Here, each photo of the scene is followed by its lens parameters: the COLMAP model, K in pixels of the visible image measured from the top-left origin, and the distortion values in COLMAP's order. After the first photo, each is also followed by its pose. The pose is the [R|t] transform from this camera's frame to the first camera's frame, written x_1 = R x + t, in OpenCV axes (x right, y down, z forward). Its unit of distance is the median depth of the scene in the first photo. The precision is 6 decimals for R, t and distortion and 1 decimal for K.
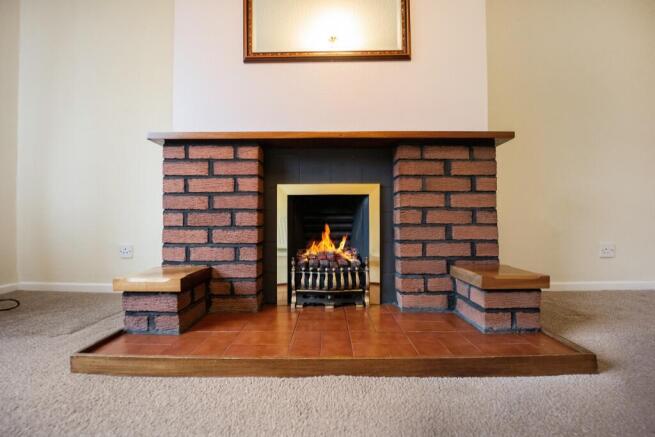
lens RADIAL K [[270.2, 0, 326.9], [0, 270.2, 217.1], [0, 0, 1]] dist [-0.019260, -0.000114]
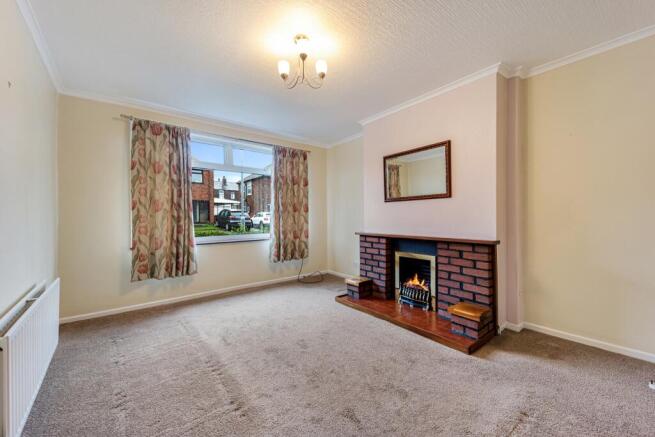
lens RADIAL K [[257.5, 0, 326.4], [0, 257.5, 216.2], [0, 0, 1]] dist [0.037551, -0.002466]
pose [[0.633517, 0.004469, -0.773716, 1.375526], [0.009997, 0.999853, 0.013961, -0.531204], [0.773664, -0.016579, 0.633379, -1.103339]]
